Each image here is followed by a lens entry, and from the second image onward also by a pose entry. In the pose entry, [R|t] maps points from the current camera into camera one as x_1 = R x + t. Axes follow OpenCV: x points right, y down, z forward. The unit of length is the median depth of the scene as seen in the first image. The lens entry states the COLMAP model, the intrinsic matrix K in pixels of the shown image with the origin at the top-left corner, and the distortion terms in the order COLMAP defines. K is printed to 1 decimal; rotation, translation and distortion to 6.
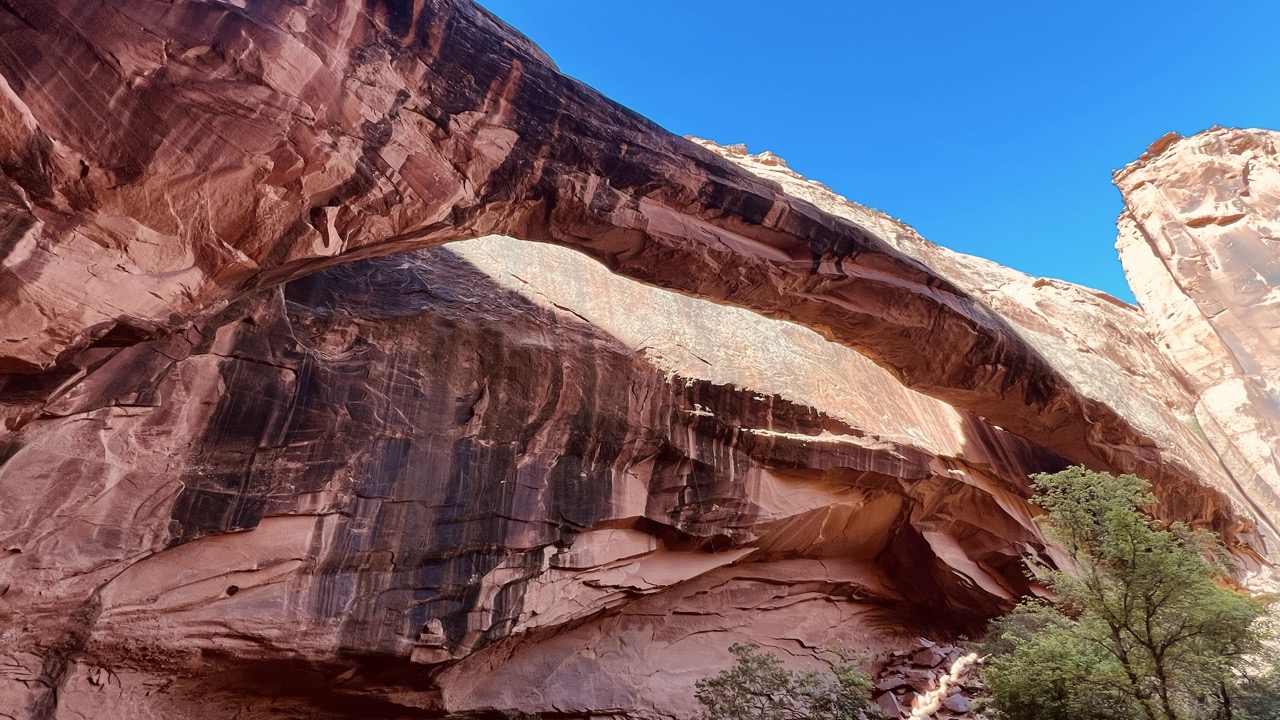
lens RADIAL K [[599.7, 0, 640.0], [0, 599.7, 360.0], [0, 0, 1]] dist [-0.002472, -0.000182]
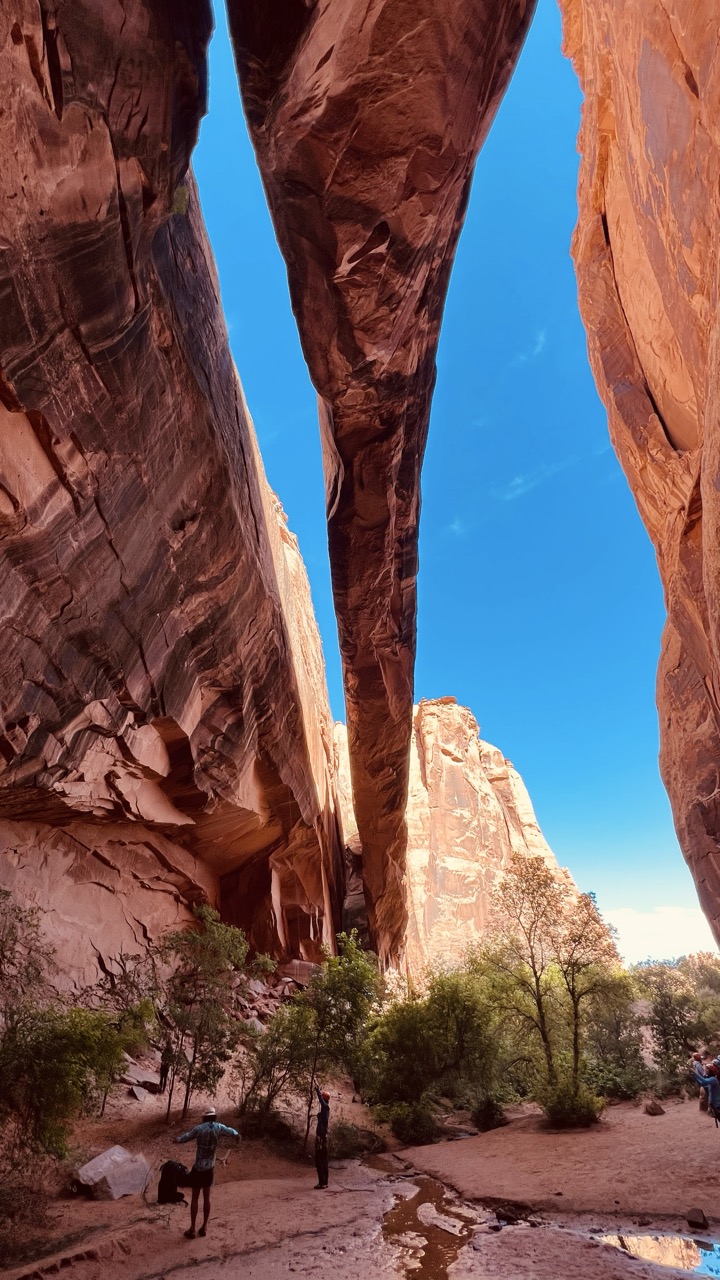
lens RADIAL K [[505.0, 0, 360.0], [0, 505.0, 640.0], [0, 0, 1]] dist [0.001770, 0.000109]
pose [[0.592477, 0.599587, 0.538021, -0.459670], [-0.504266, 0.796866, -0.332746, 0.354986], [-0.628241, -0.074161, 0.774476, 0.333677]]
